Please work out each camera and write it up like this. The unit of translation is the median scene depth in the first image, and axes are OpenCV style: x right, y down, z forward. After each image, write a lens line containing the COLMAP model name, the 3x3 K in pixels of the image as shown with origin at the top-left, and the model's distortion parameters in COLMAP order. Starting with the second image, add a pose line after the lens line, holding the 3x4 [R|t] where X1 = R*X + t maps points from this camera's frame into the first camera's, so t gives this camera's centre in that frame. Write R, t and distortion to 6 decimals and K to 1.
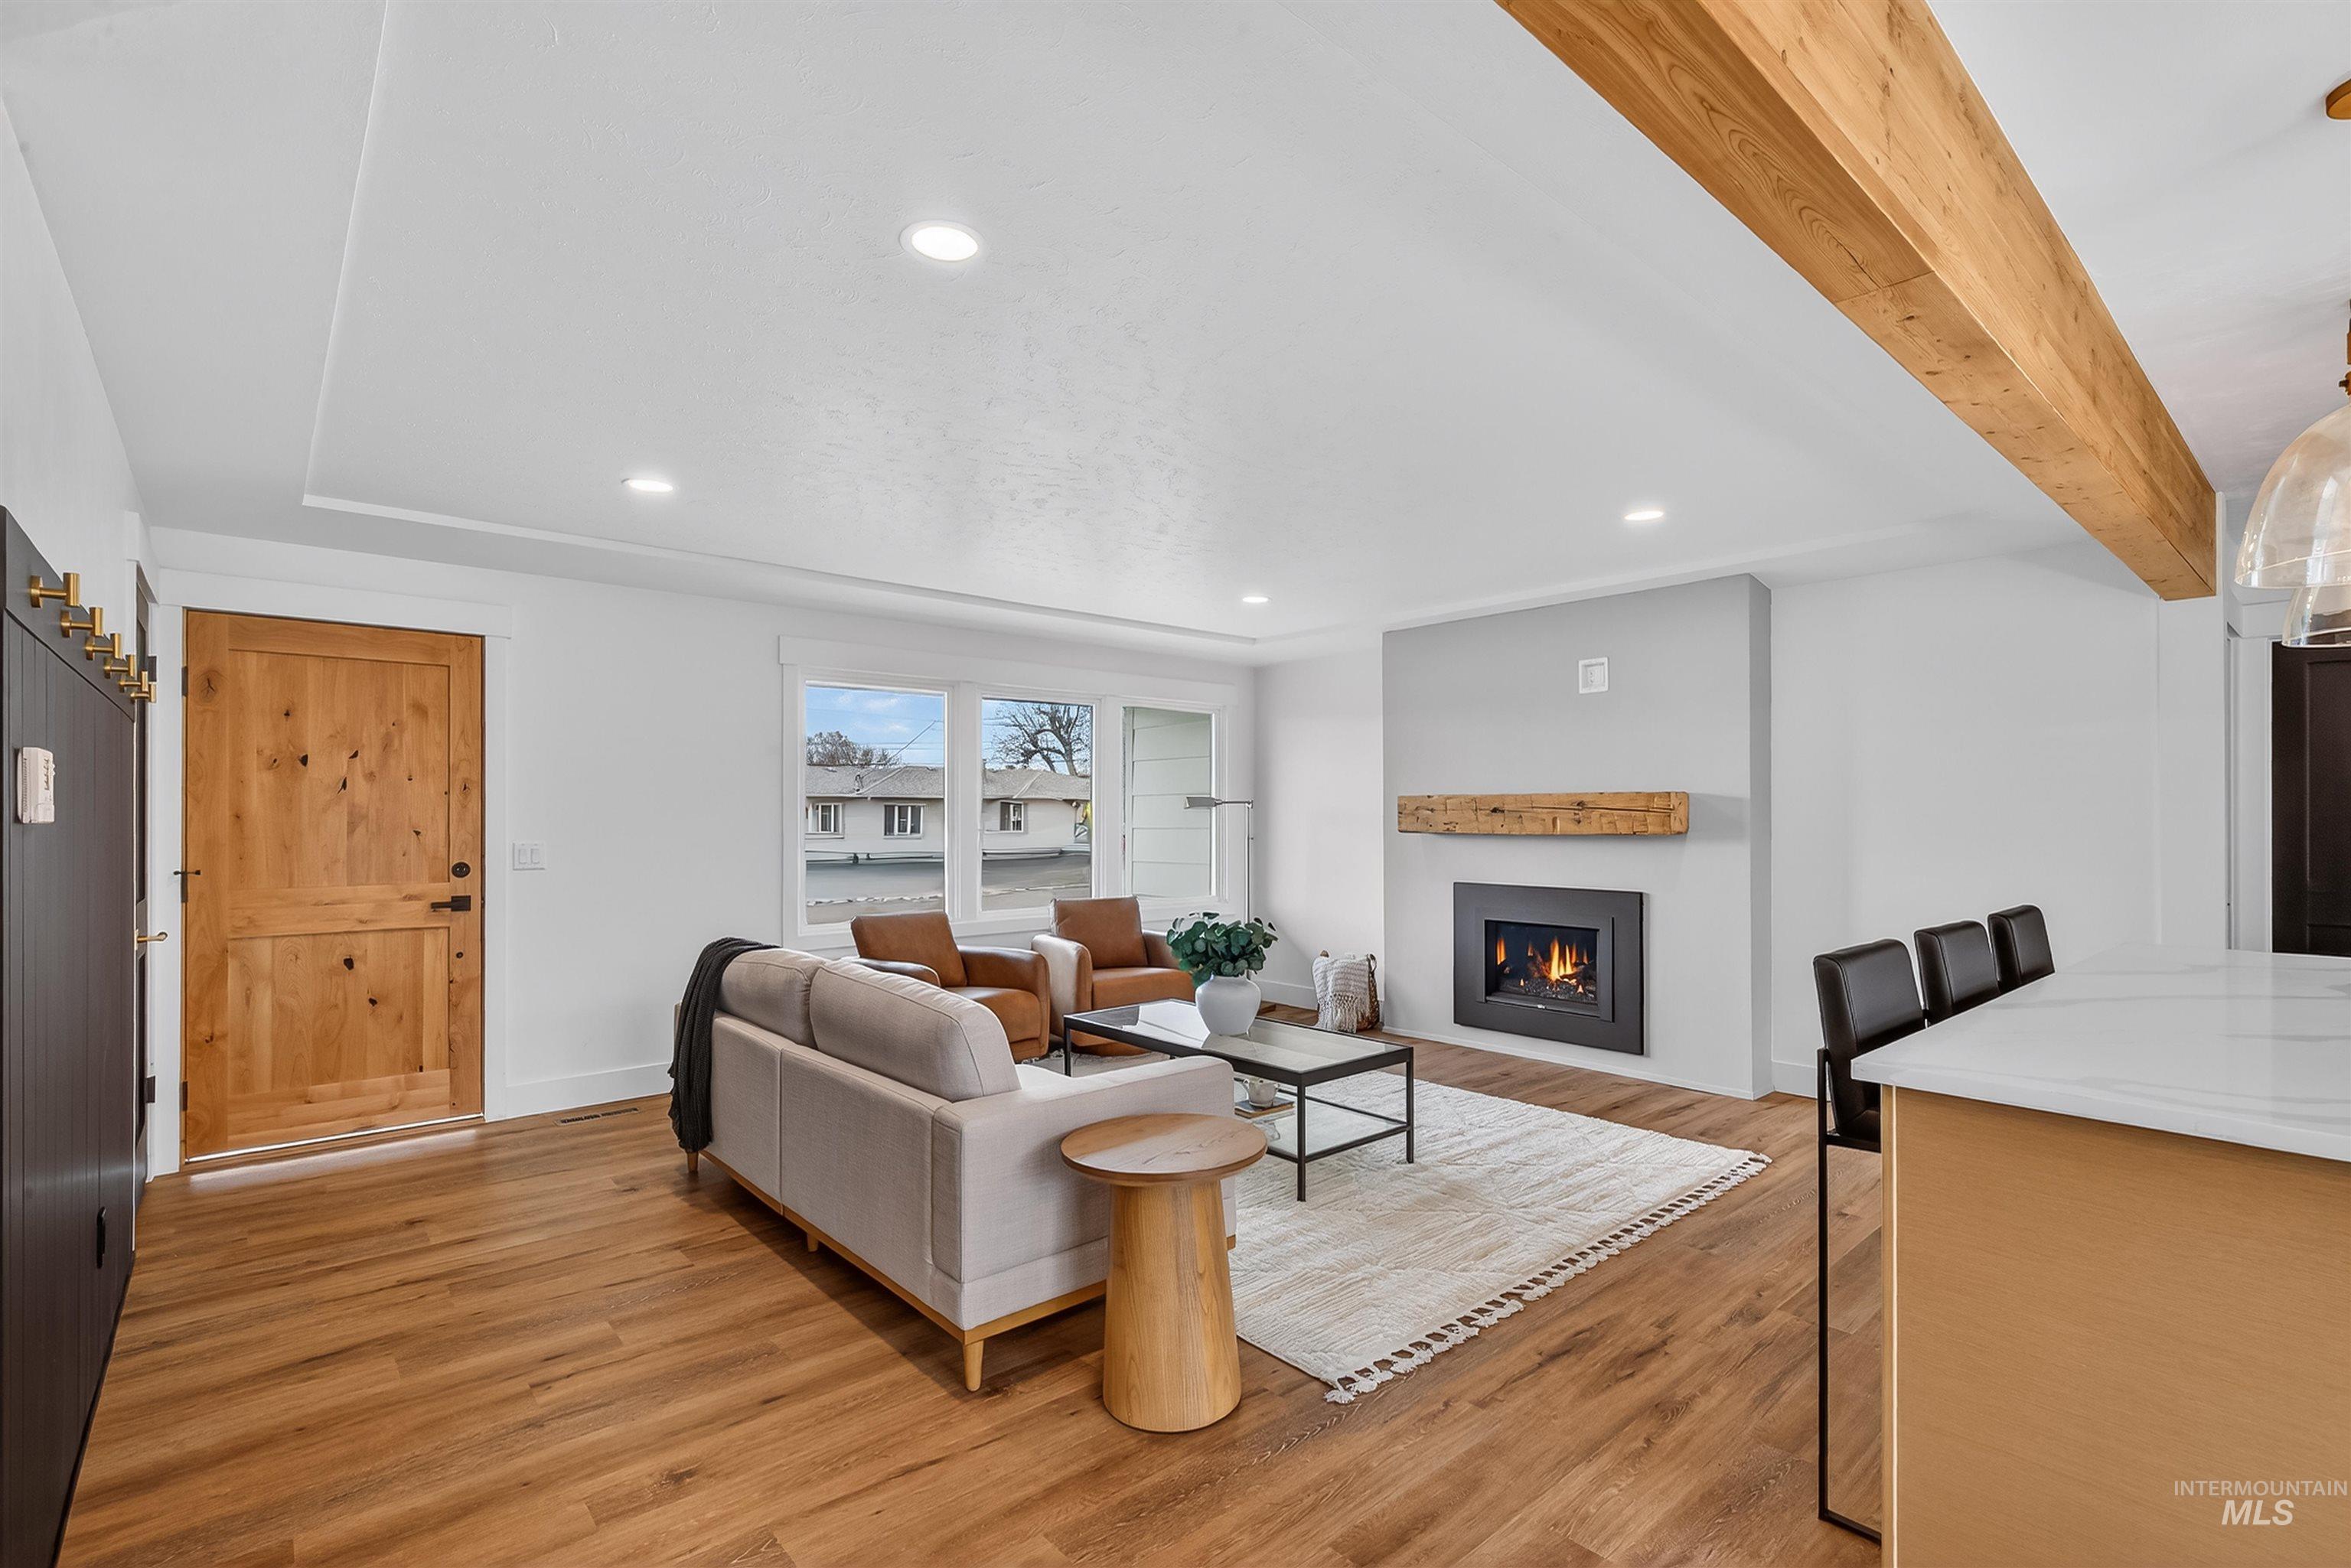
lens RADIAL K [[1070.8, 0, 1185.8], [0, 1070.8, 811.3], [0, 0, 1]] dist [-0.000220, -0.000998]
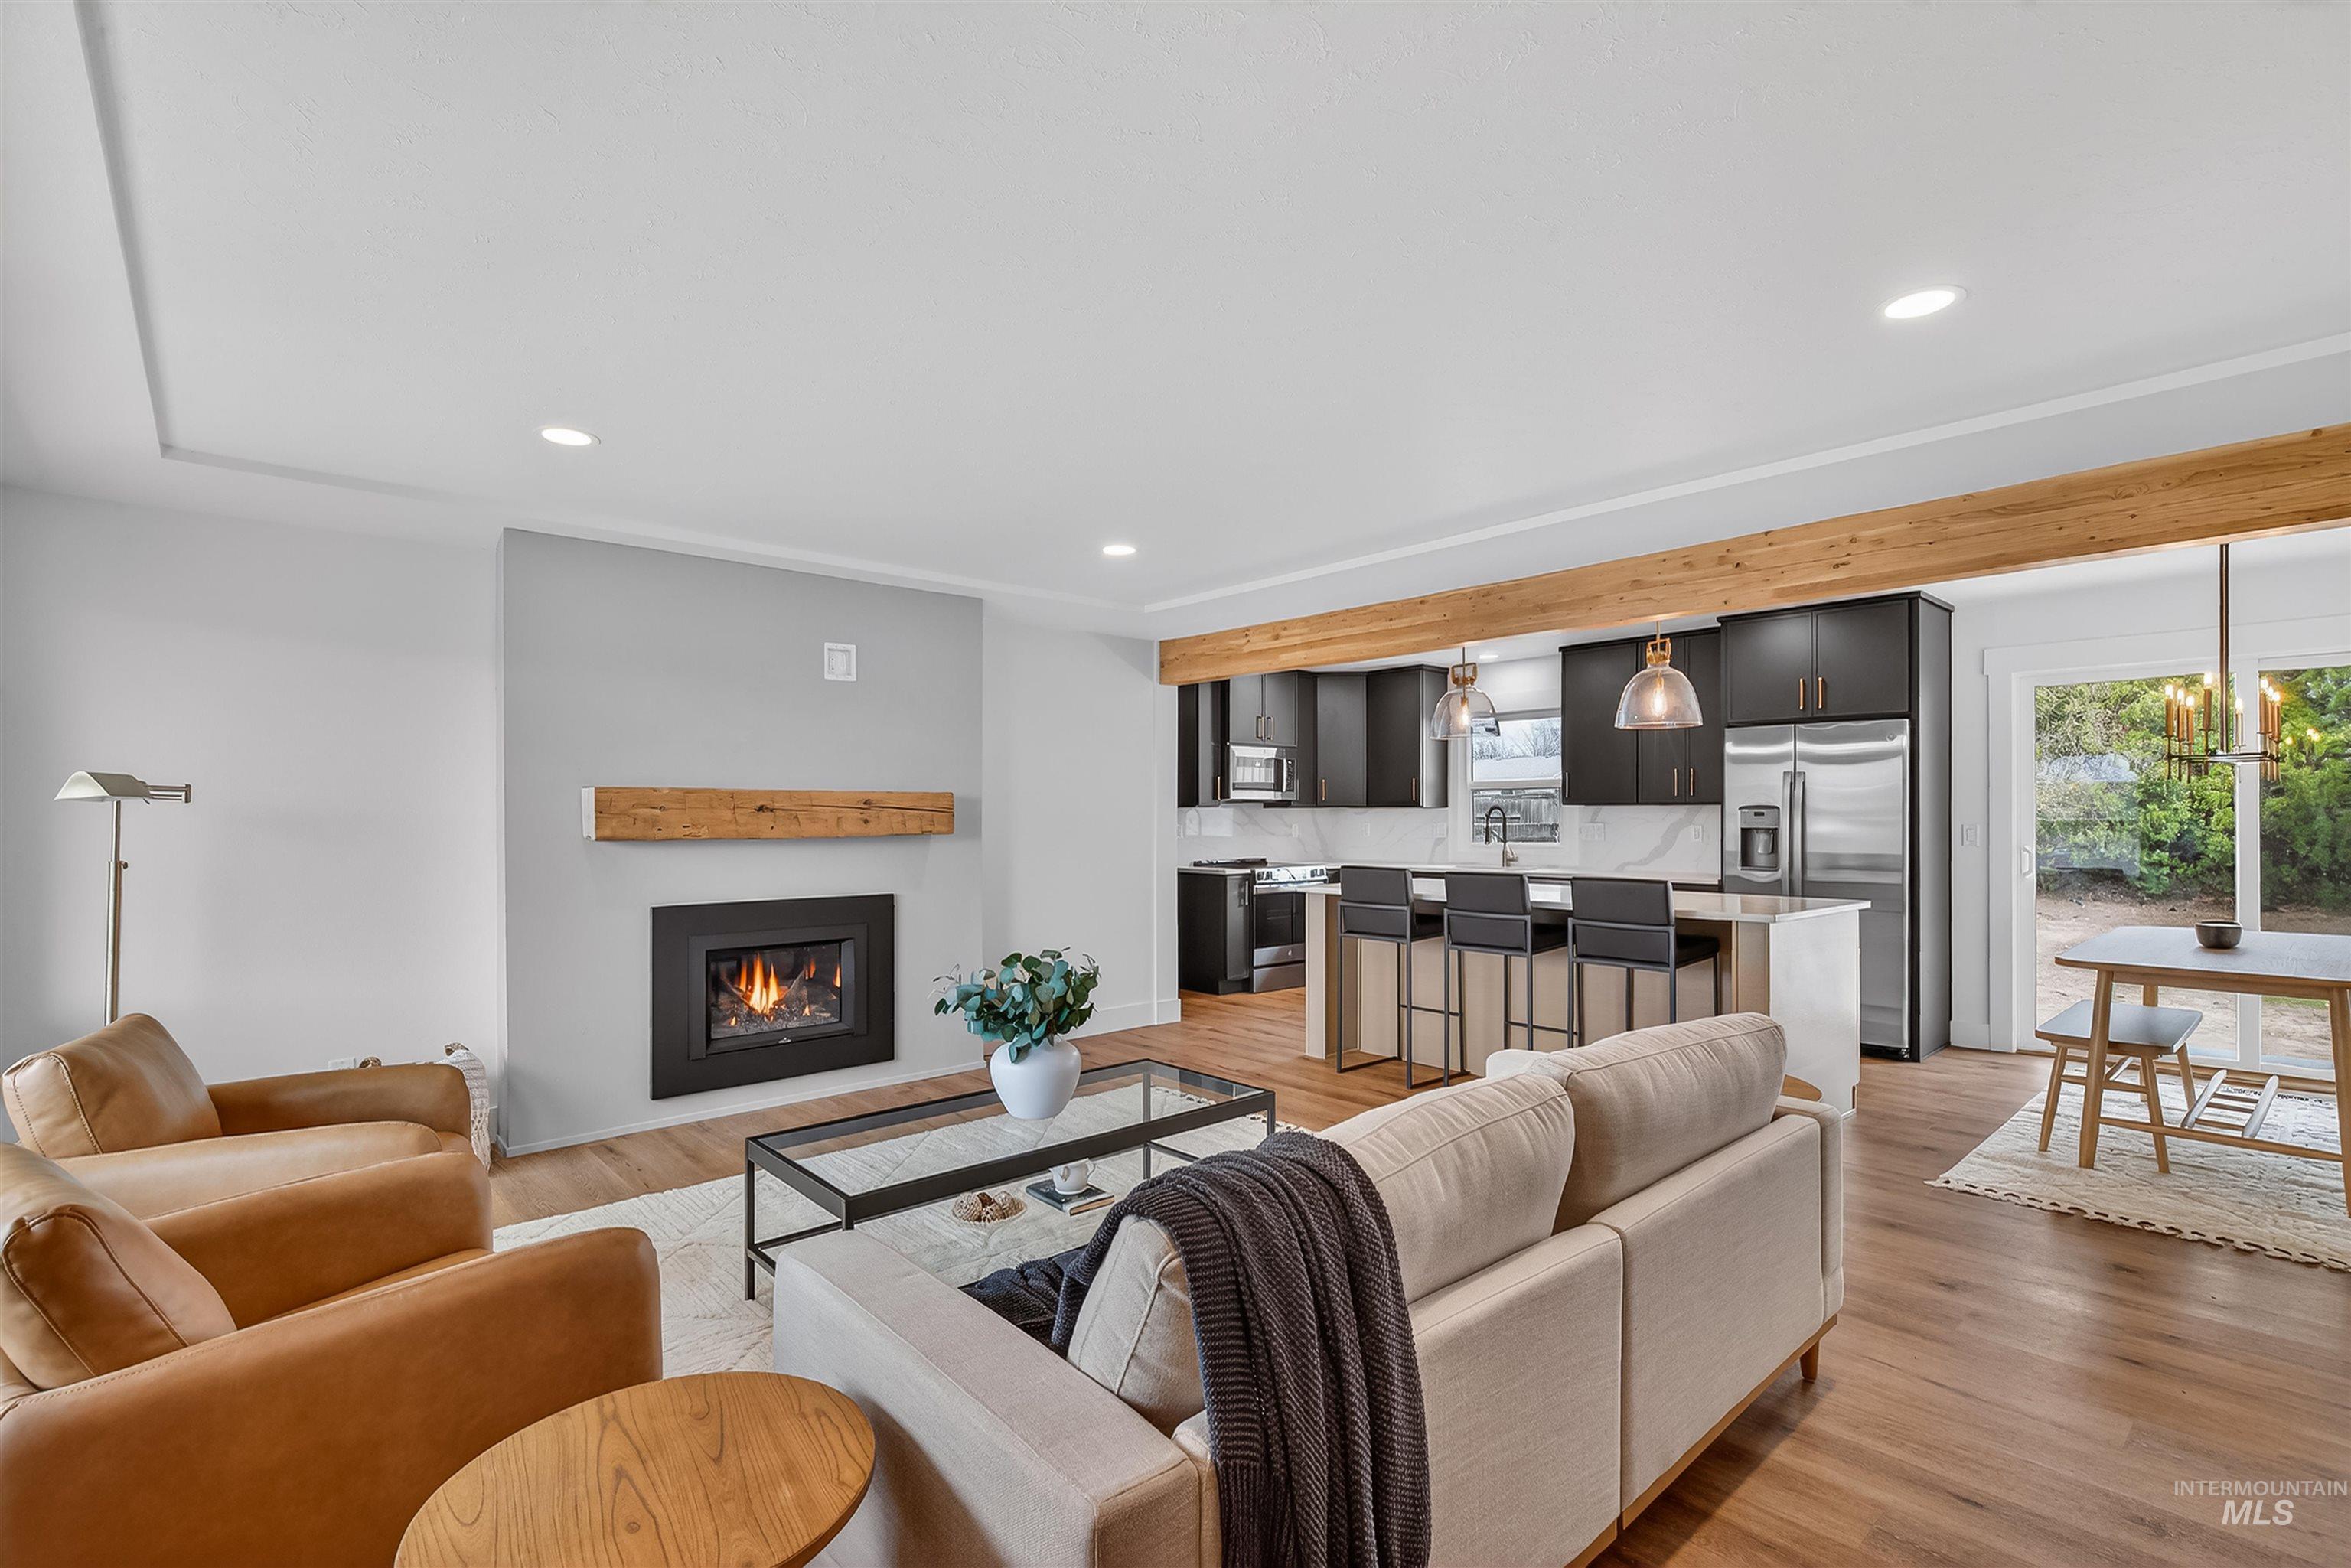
lens RADIAL K [[1070.8, 0, 1185.8], [0, 1070.8, 811.3], [0, 0, 1]] dist [-0.000220, -0.000998]
pose [[-0.011154, 0.004792, 0.999926, -0.671342], [-0.002753, 0.999985, -0.004823, 0.005387], [-0.999934, -0.002807, -0.011141, 0.893839]]
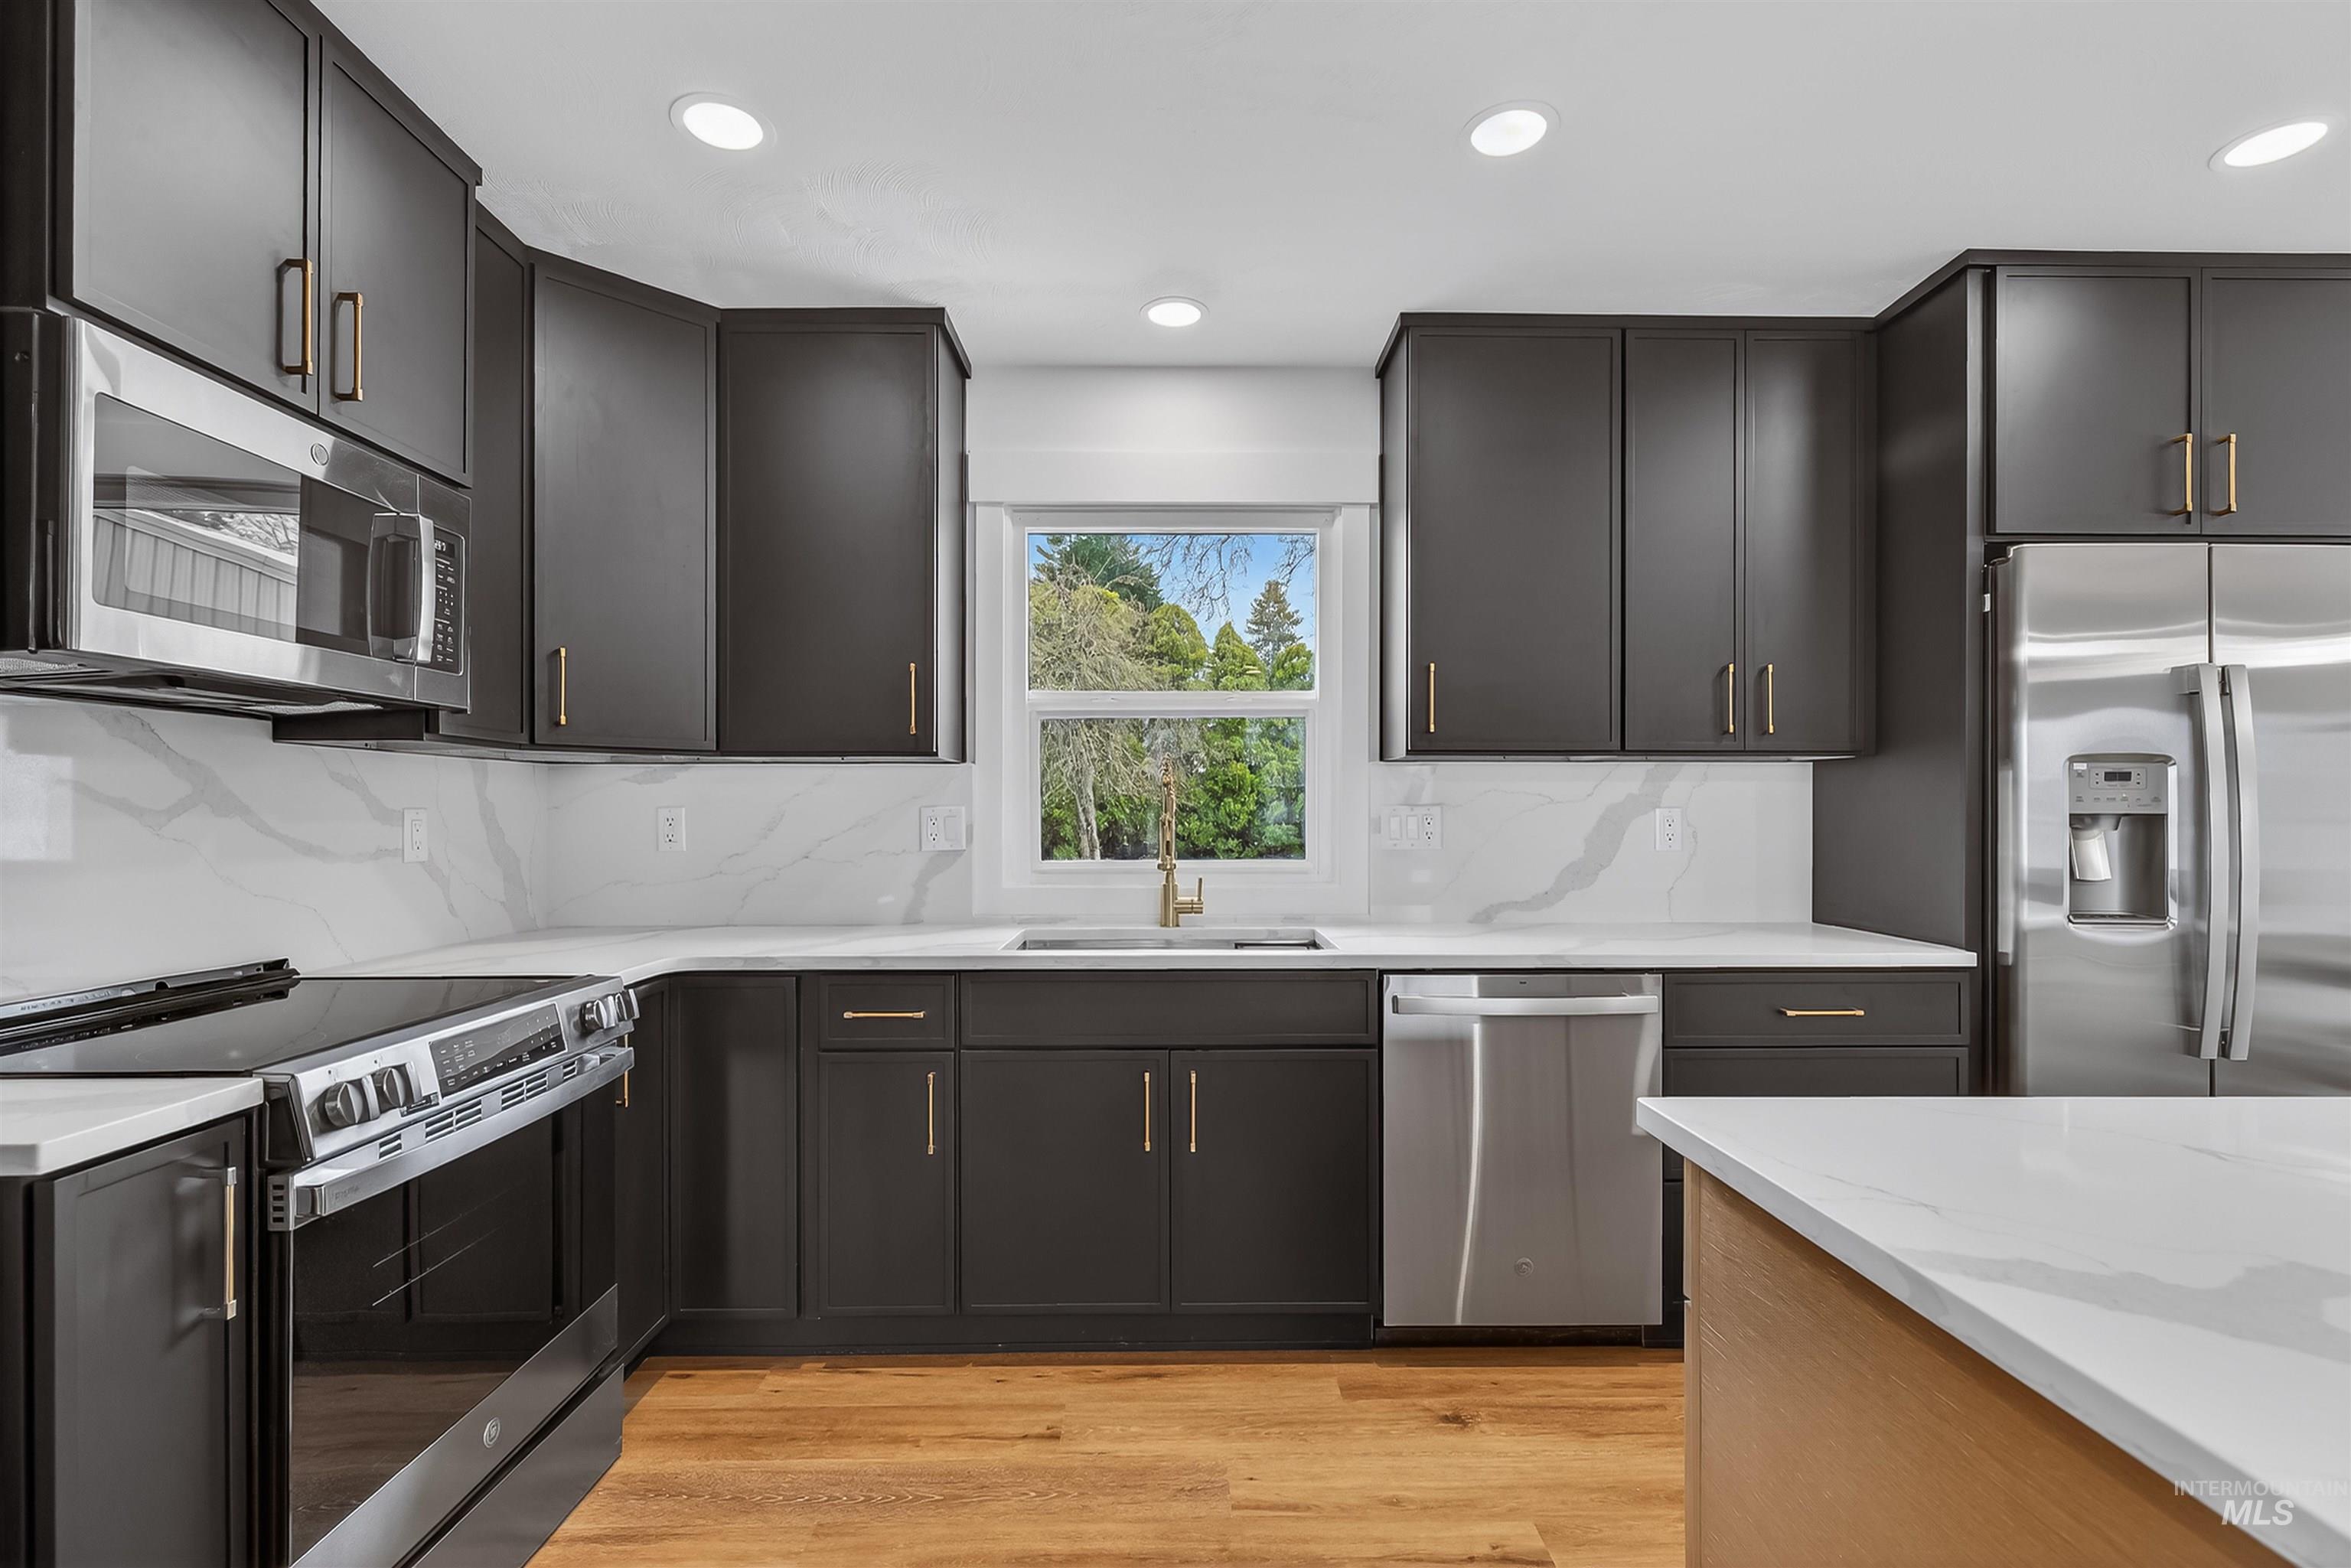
lens RADIAL K [[1070.8, 0, 1185.8], [0, 1070.8, 811.3], [0, 0, 1]] dist [-0.000220, -0.000998]
pose [[-0.766612, -0.000550, 0.642111, 0.729698], [-0.002469, 0.999995, -0.002090, 0.019456], [-0.642106, -0.003188, -0.766609, 0.827157]]
